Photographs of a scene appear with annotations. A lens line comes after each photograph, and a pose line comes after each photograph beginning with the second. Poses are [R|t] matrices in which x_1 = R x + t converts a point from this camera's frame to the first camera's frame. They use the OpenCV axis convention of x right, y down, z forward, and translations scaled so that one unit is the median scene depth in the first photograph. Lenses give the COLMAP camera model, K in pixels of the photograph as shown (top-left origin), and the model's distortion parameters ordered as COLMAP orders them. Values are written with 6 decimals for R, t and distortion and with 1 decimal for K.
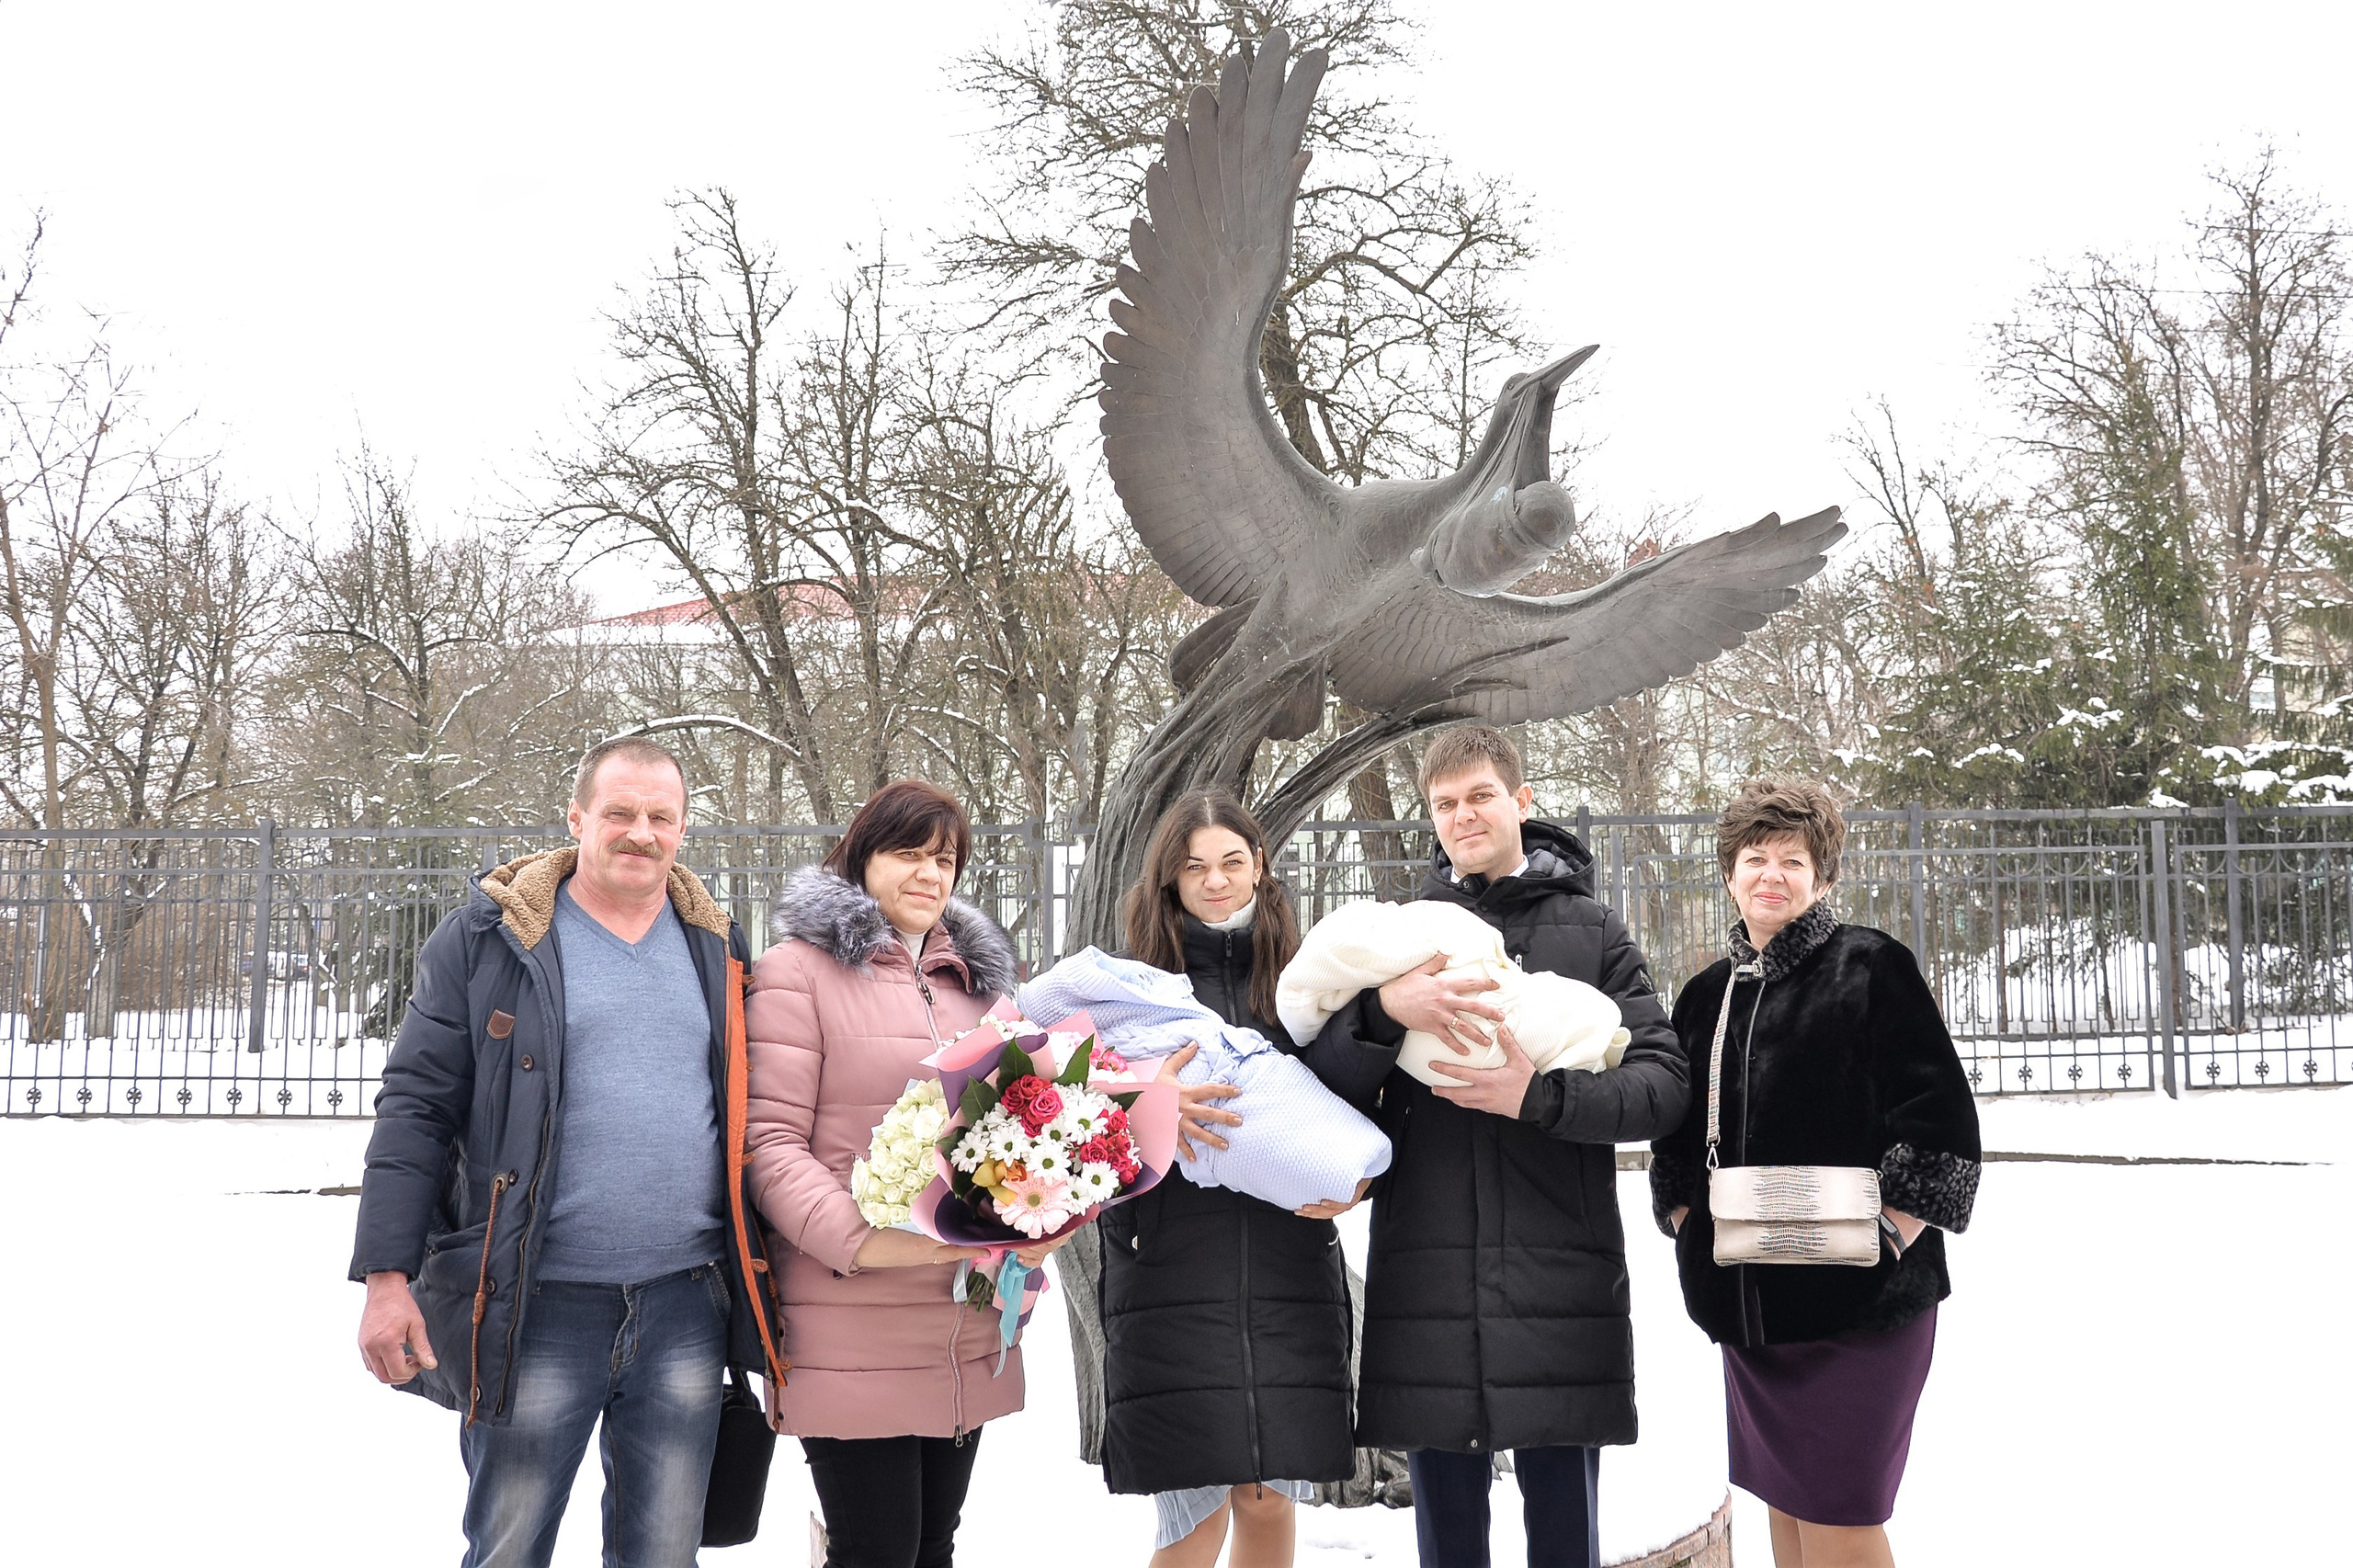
lens RADIAL K [[1786.0, 0, 1222.5], [0, 1786.0, 720.9], [0, 0, 1]] dist [-0.100933, 0.039492]
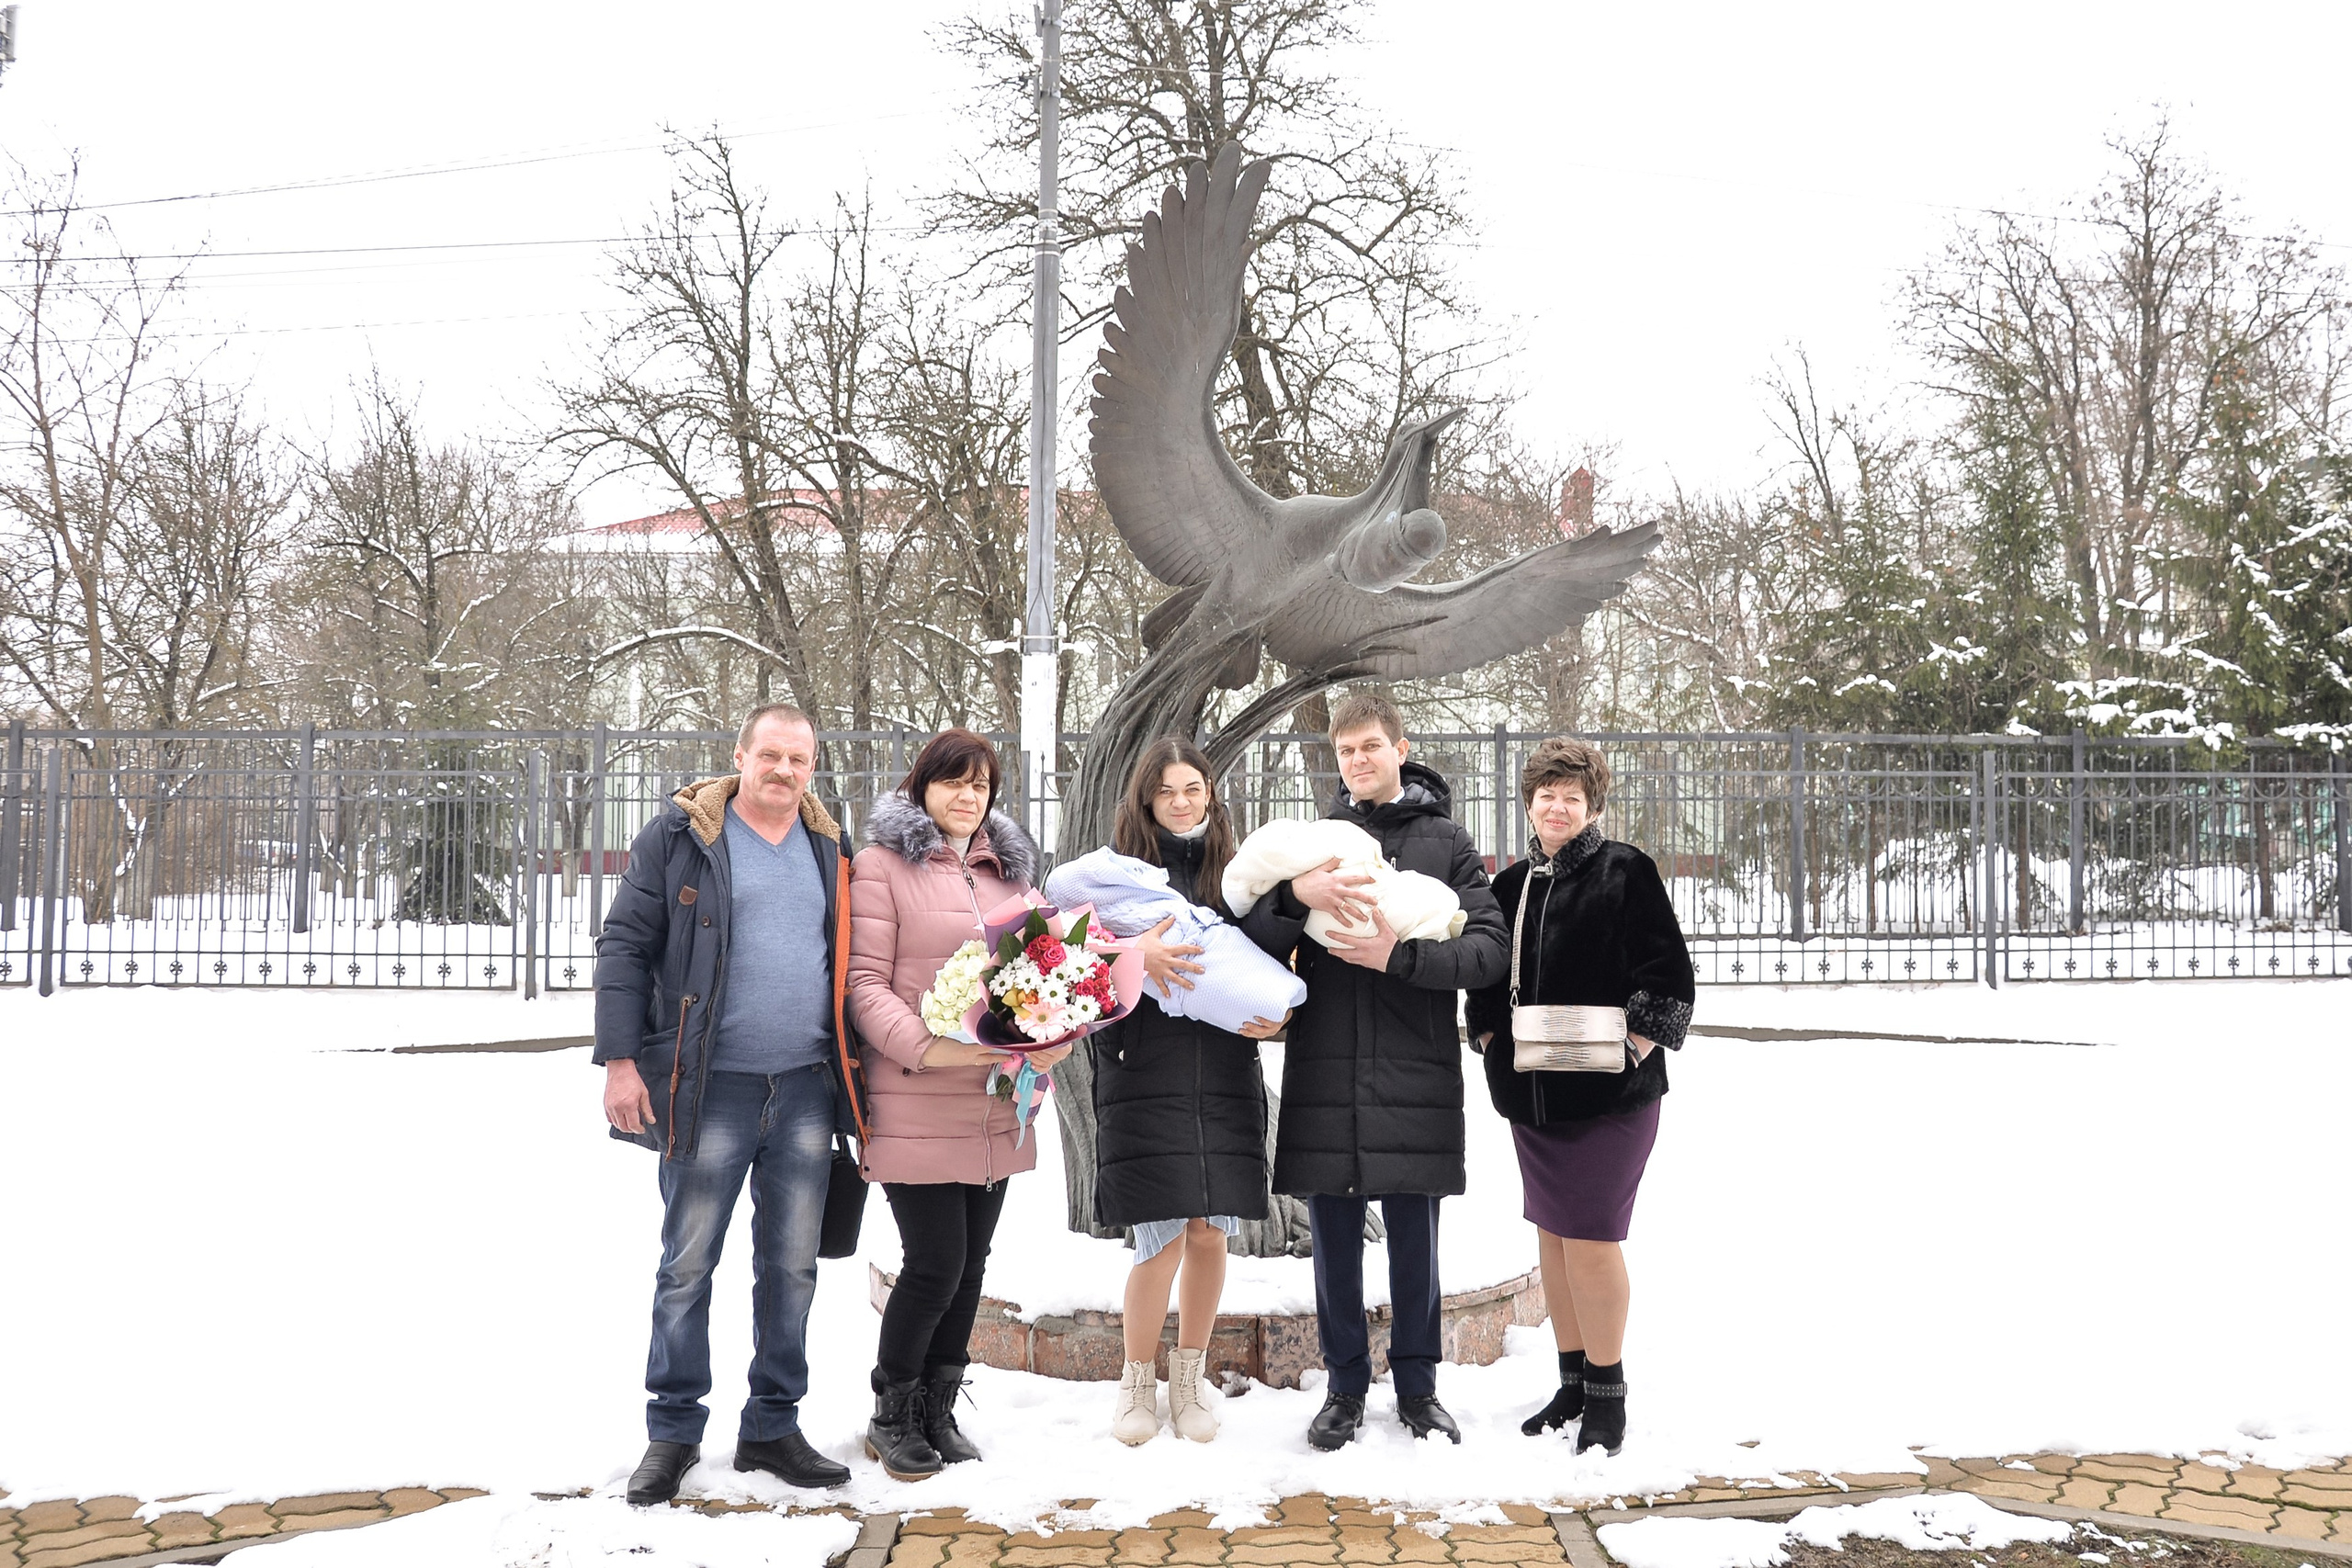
lens RADIAL K [[1816.6, 0, 1176.0], [0, 1816.6, 784.0], [0, 0, 1]] dist [-0.149314, 0.113499]
pose [[0.999924, 0.012304, 0.000711, -0.001628], [-0.012317, 0.995492, 0.094038, -0.018946], [0.000449, -0.094039, 0.995568, -0.134255]]
